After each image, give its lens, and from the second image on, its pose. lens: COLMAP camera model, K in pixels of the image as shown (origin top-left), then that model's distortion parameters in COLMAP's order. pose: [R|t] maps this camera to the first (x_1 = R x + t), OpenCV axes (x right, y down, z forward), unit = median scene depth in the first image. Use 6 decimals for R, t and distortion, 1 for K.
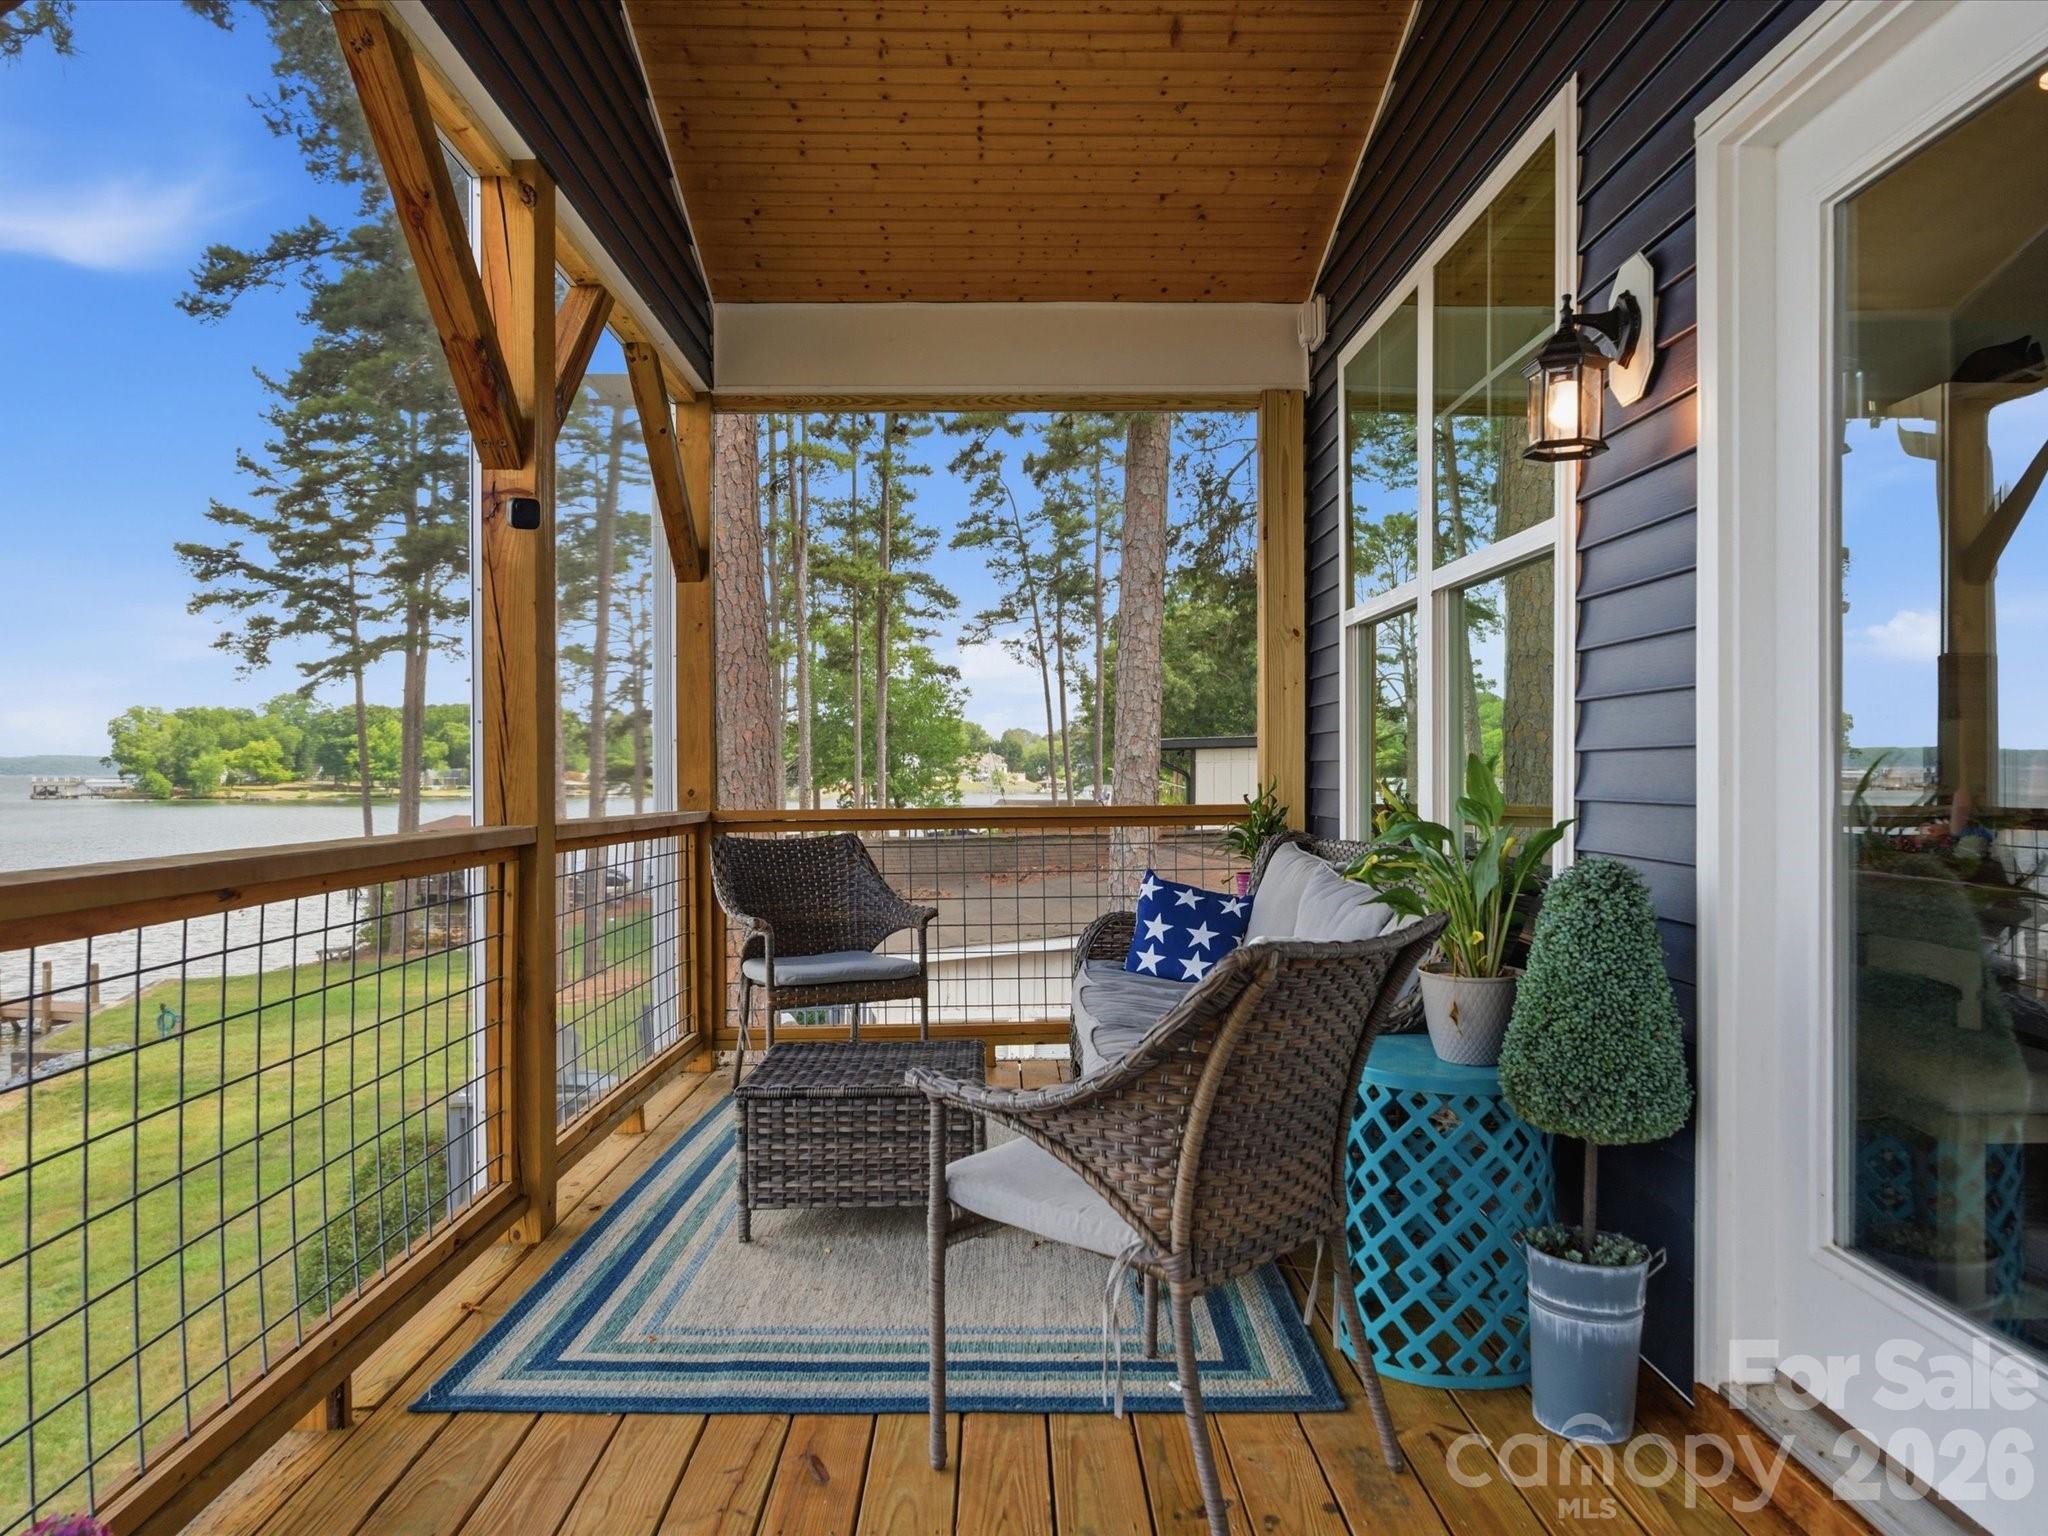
lens RADIAL K [[1359.1, 0, 1019.9], [0, 1359.1, 771.4], [0, 0, 1]] dist [-0.014250, 0.002208]
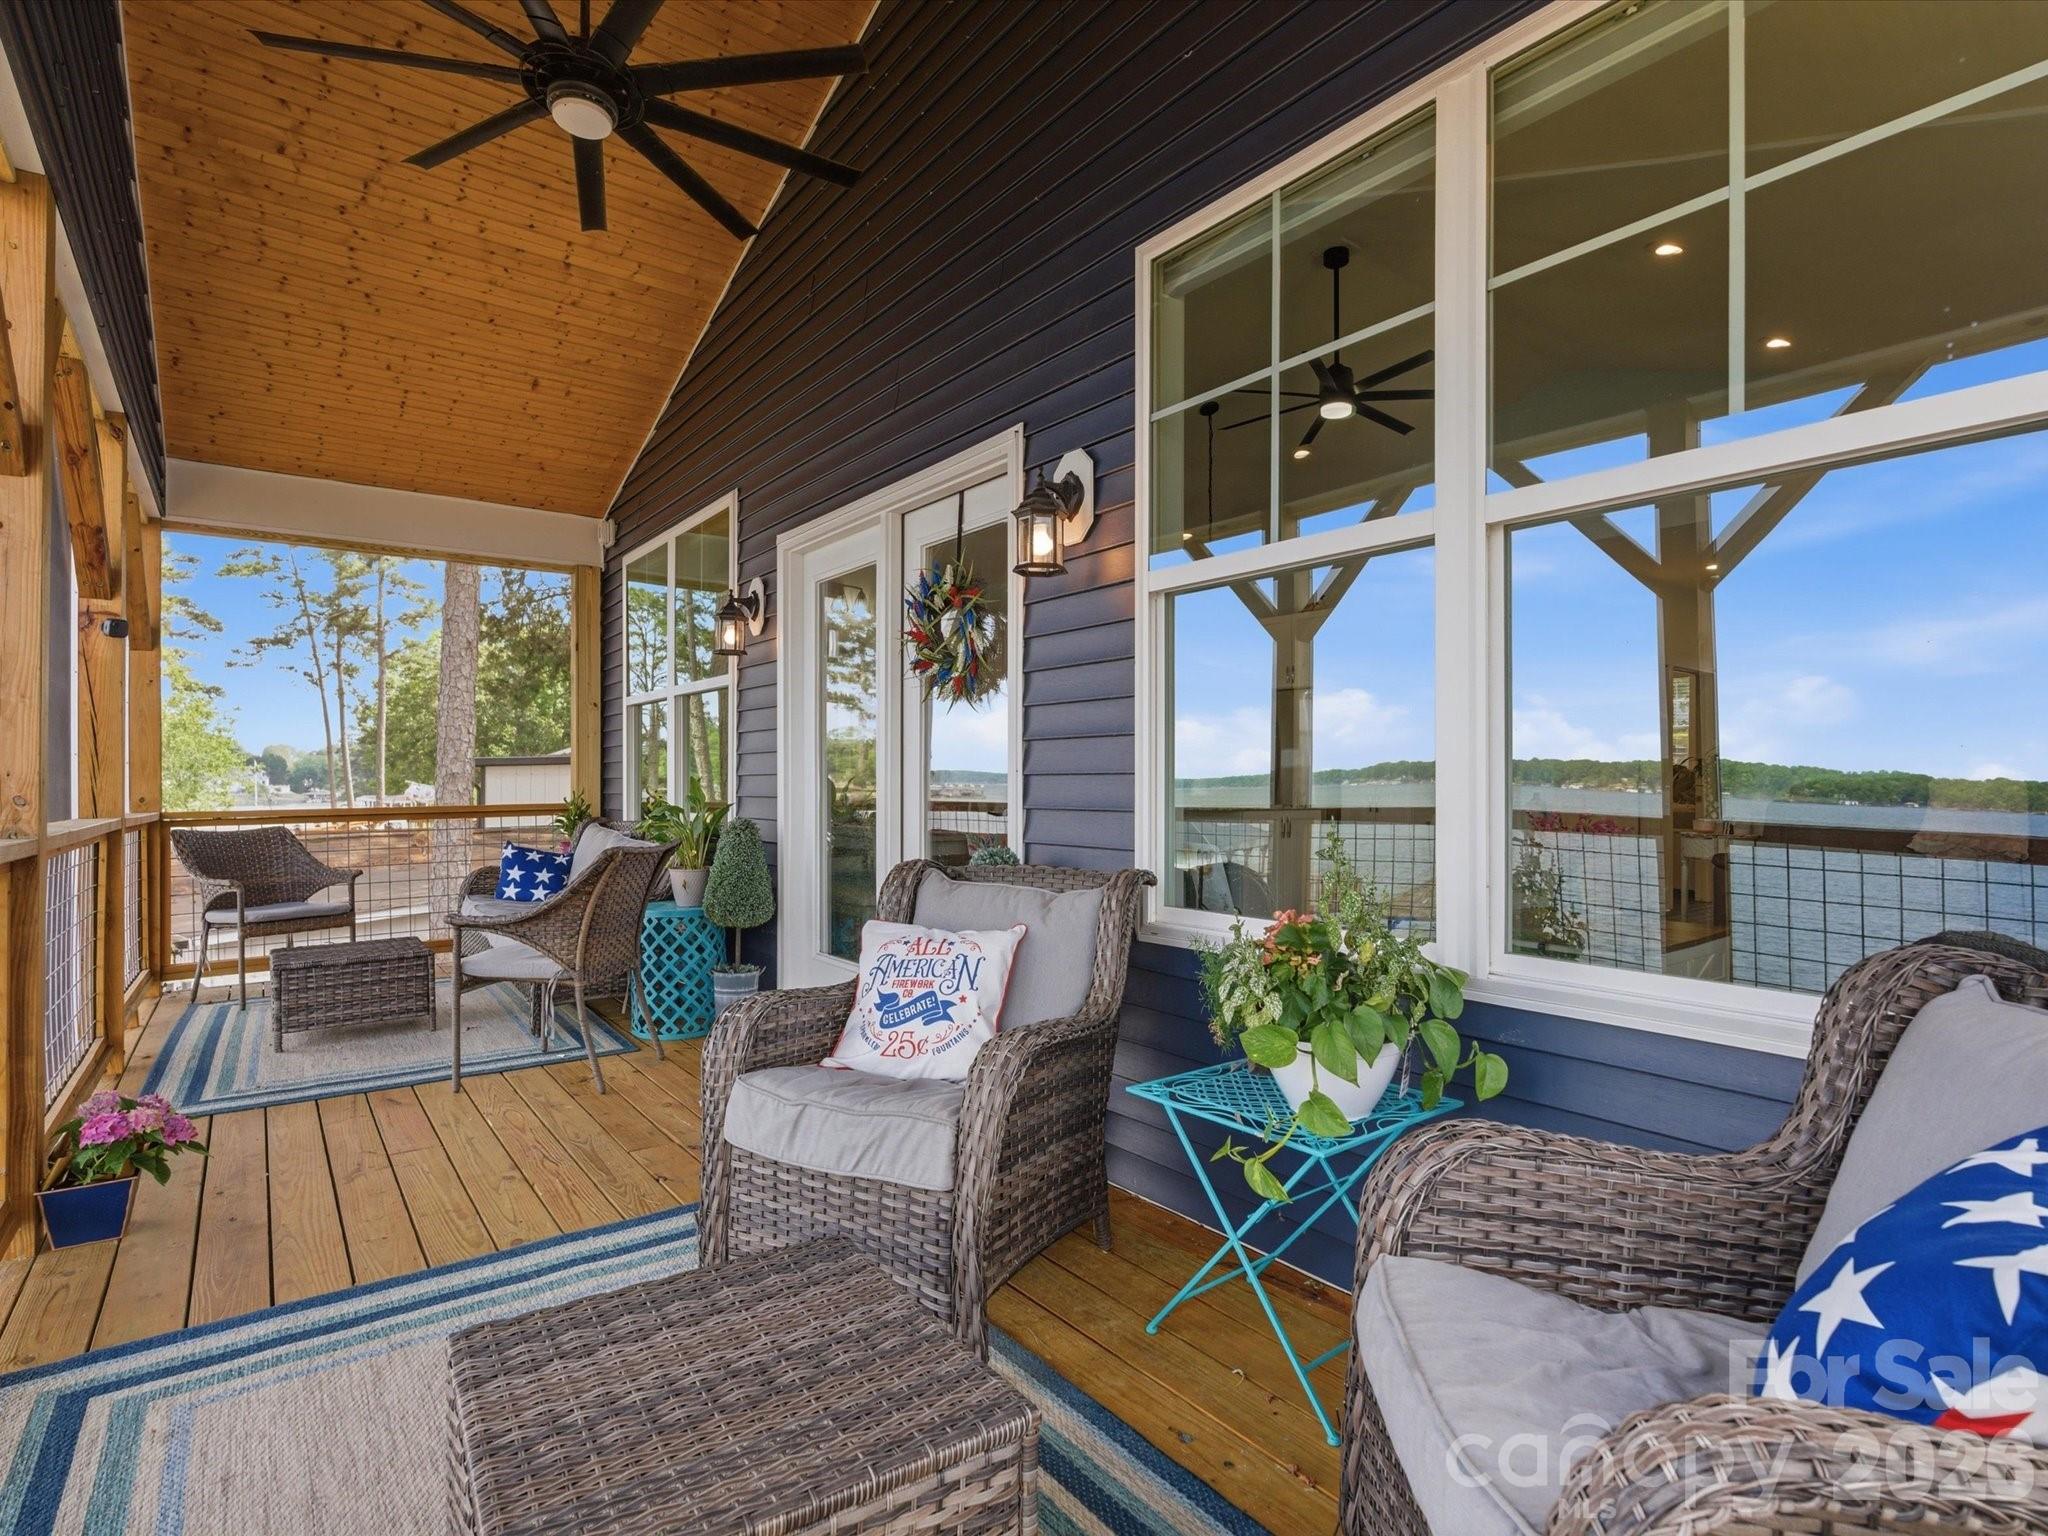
lens RADIAL K [[1065.4, 0, 1032.1], [0, 1065.4, 775.1], [0, 0, 1]] dist [0.005136, -0.000173]
pose [[0.812915, 0.002622, 0.582377, -0.169972], [0.001810, 0.999974, -0.007028, -0.000752], [-0.582380, 0.006767, 0.812889, -0.544225]]
